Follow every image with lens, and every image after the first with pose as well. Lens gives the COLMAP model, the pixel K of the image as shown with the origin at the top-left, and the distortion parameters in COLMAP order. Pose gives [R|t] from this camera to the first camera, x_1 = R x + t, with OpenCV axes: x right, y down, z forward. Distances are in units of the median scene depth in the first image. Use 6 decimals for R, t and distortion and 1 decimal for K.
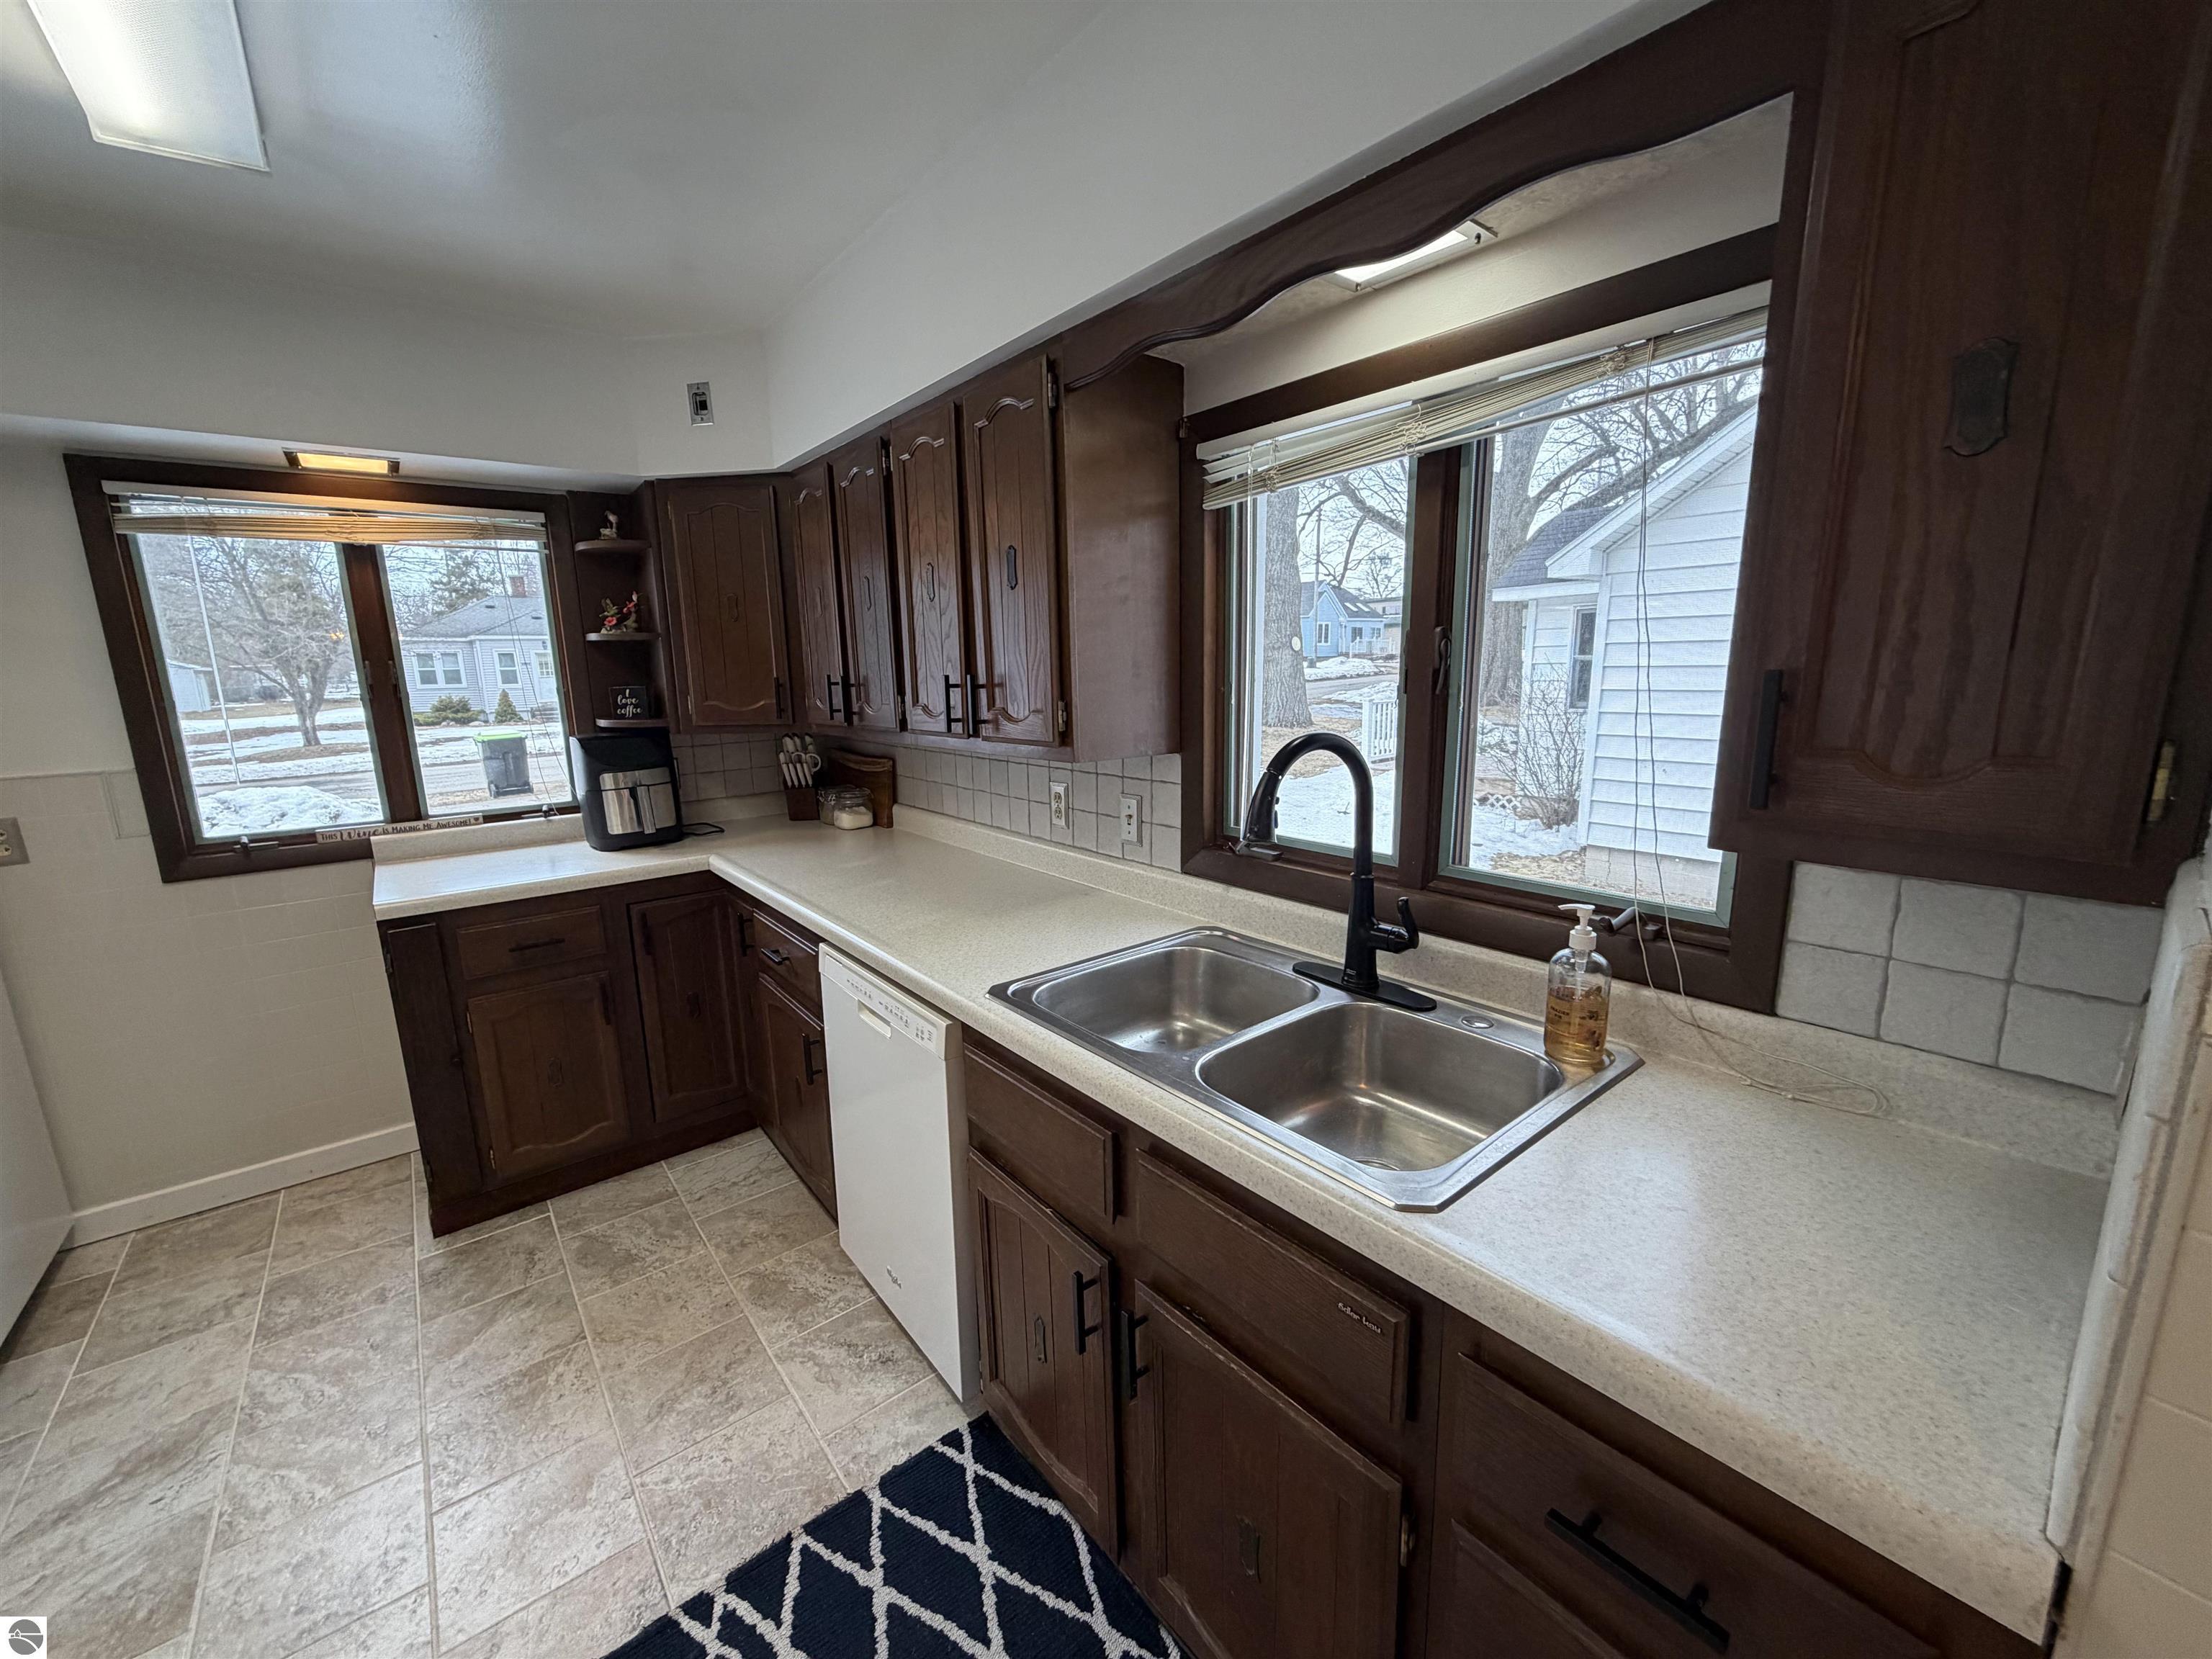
lens RADIAL K [[881.9, 0, 1100.7], [0, 881.9, 831.4], [0, 0, 1]] dist [0.000086, -0.000064]
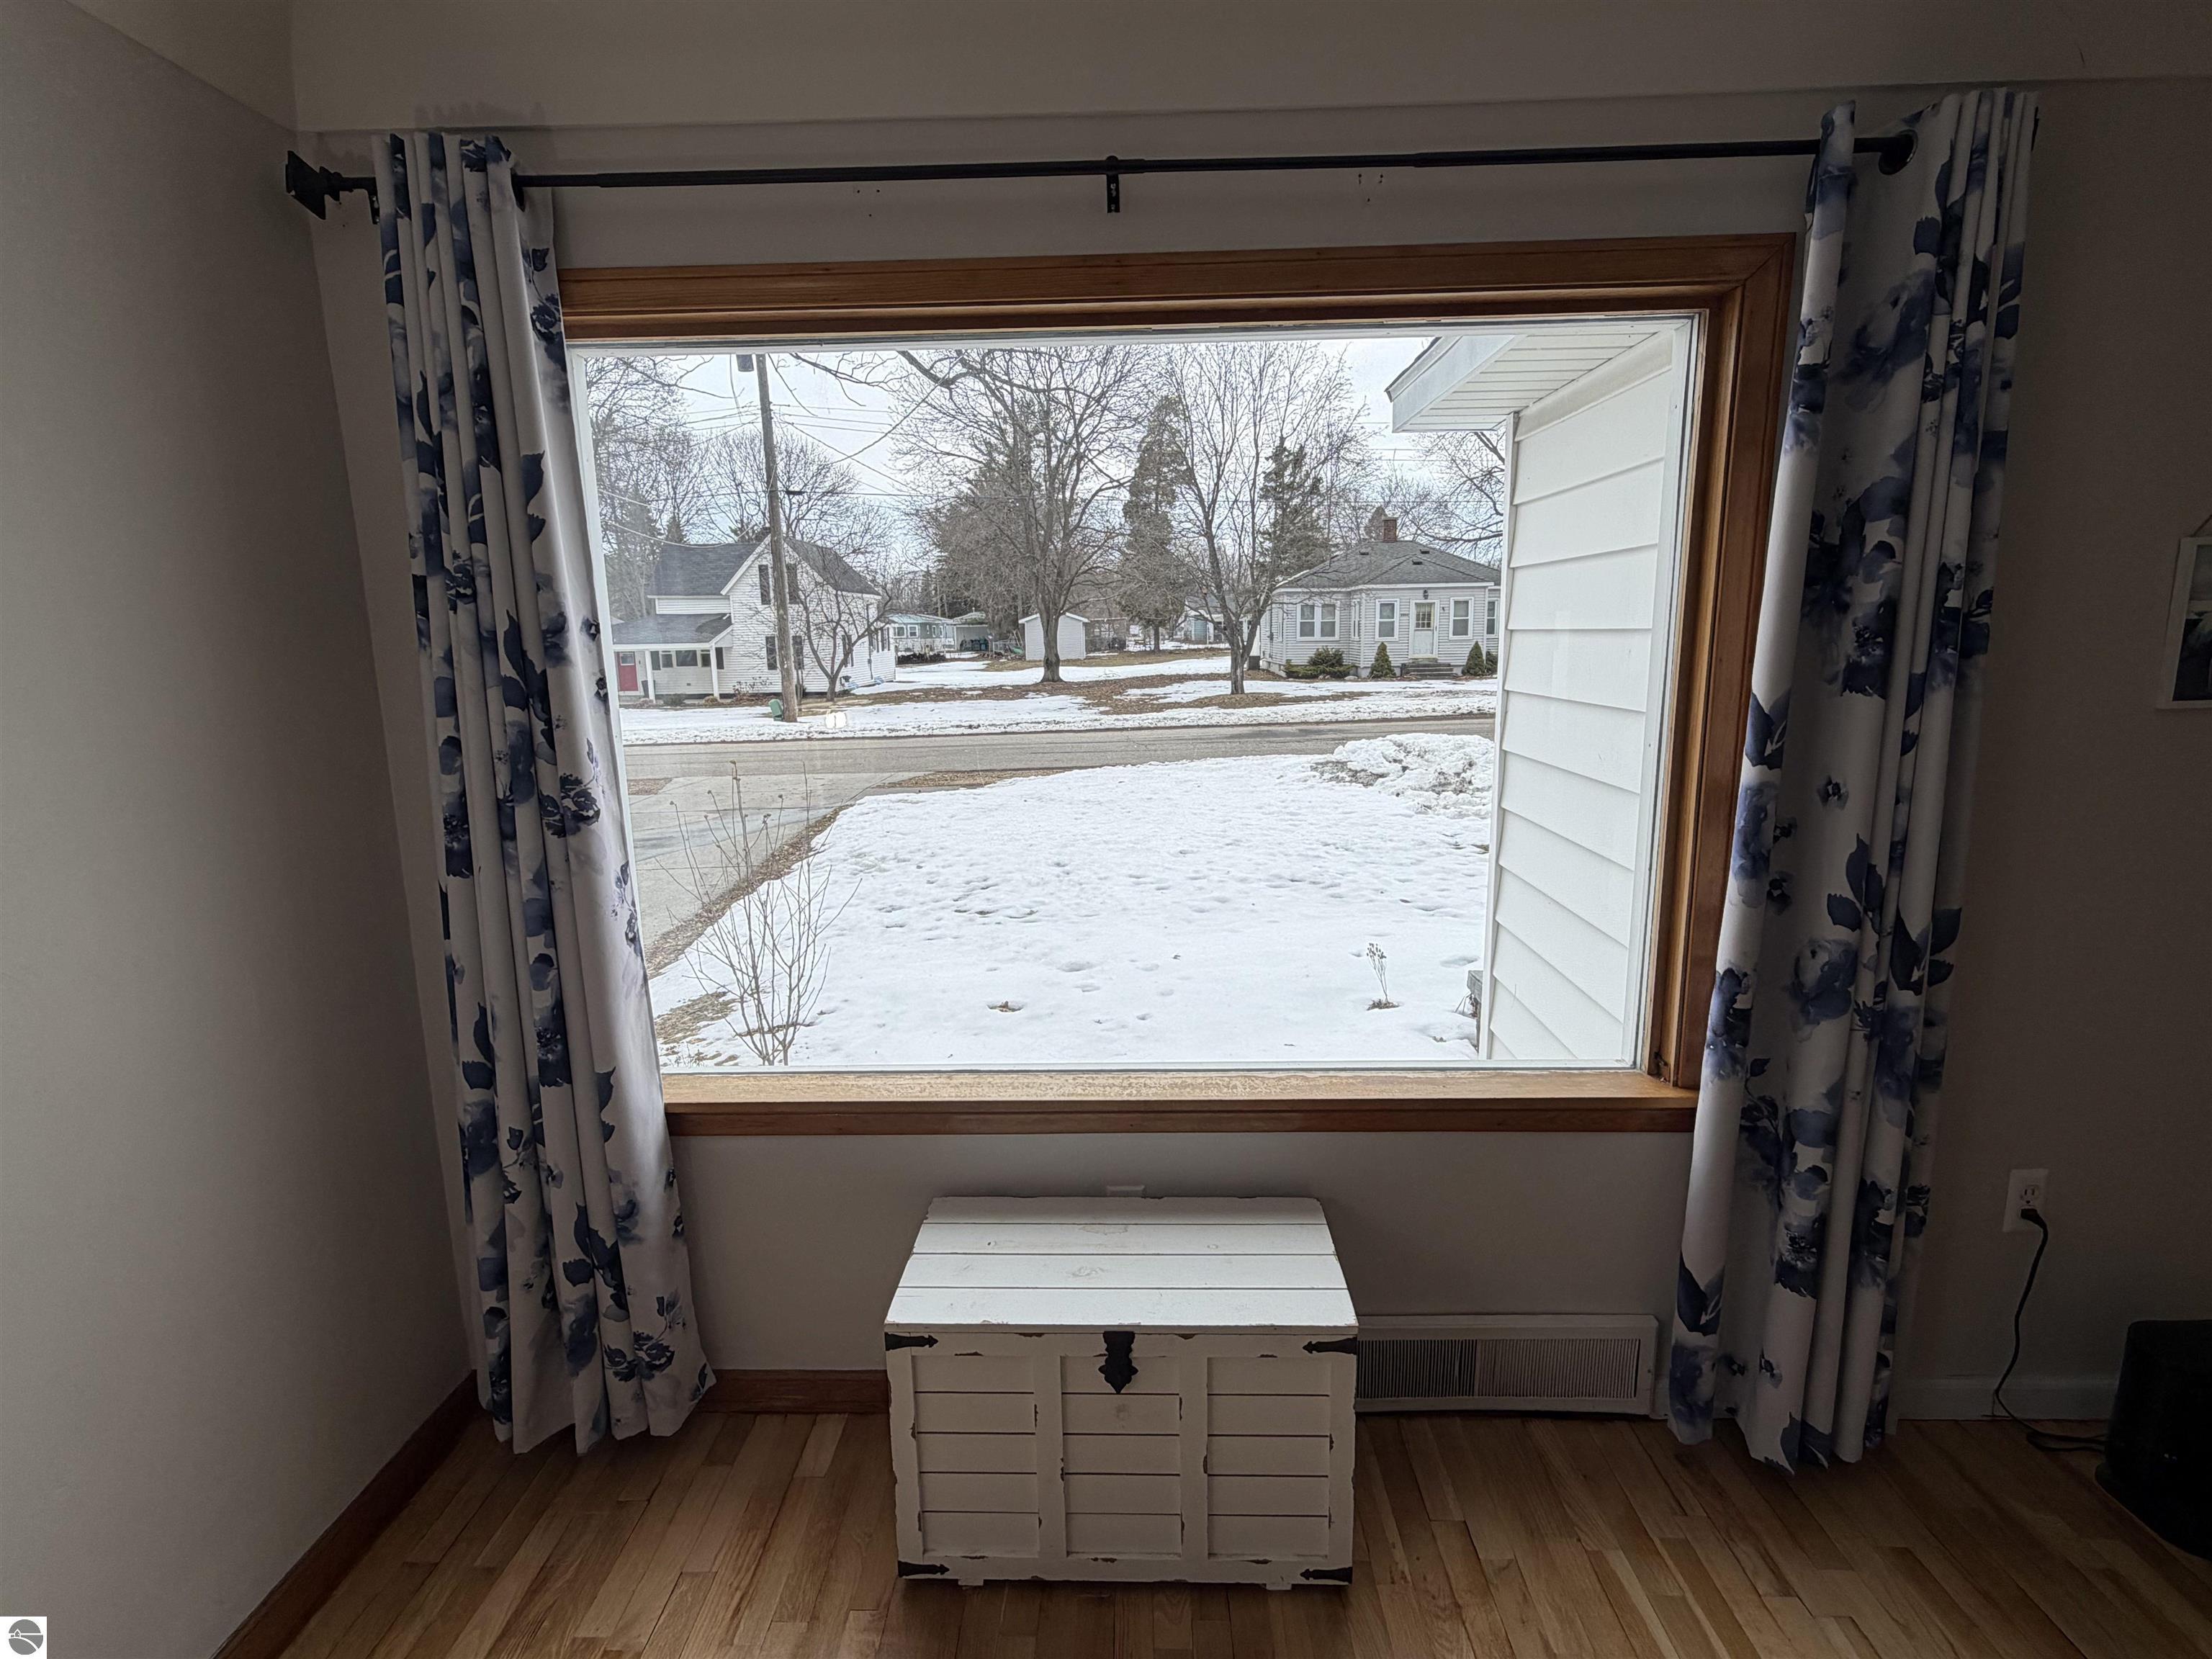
lens RADIAL K [[1097.8, 0, 1107.9], [0, 1097.8, 832.5], [0, 0, 1]] dist [0.020081, 0.000699]
pose [[0.762487, 0.125866, -0.634643, -2.221640], [-0.122804, 0.991219, 0.049042, 0.223497], [0.635242, 0.040542, 0.771248, -0.882370]]
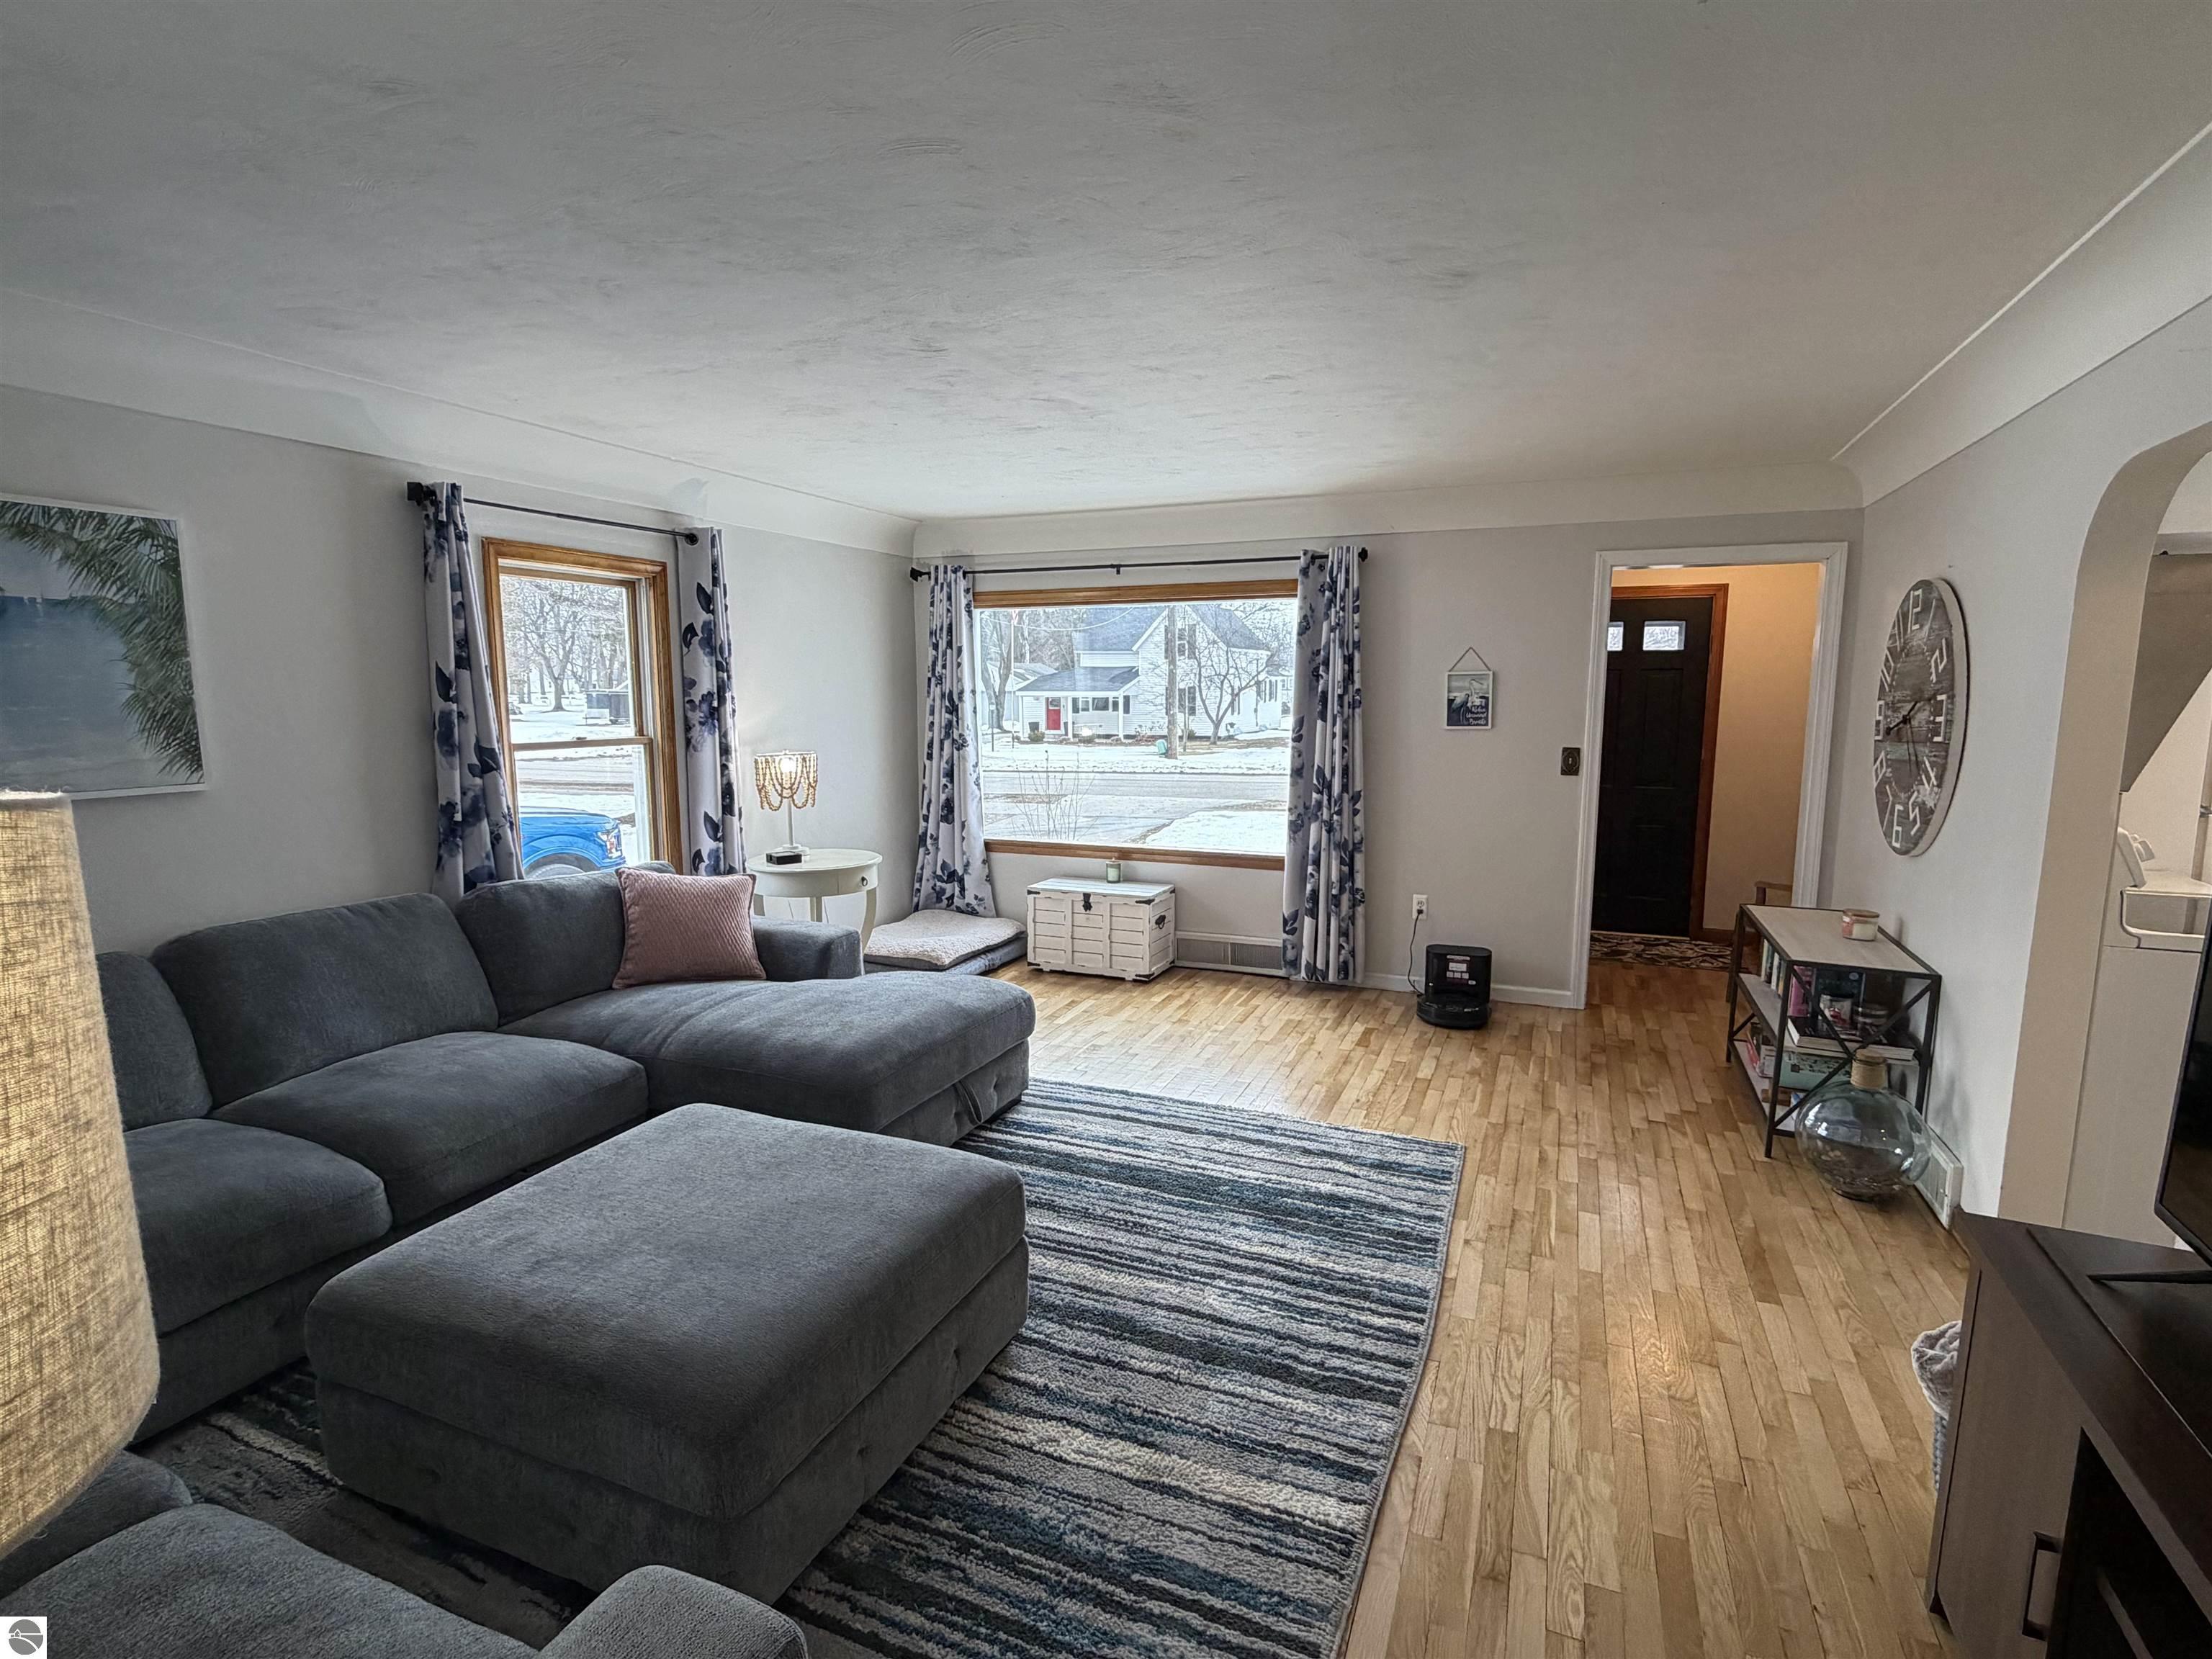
lens RADIAL K [[1097.8, 0, 1107.1], [0, 1097.8, 824.2], [0, 0, 1]] dist [0.020081, 0.000699]
pose [[0.478163, 0.130823, -0.868473, -0.395182], [-0.174895, 0.983223, 0.051815, 0.286515], [0.860681, 0.127116, 0.493021, -1.547749]]
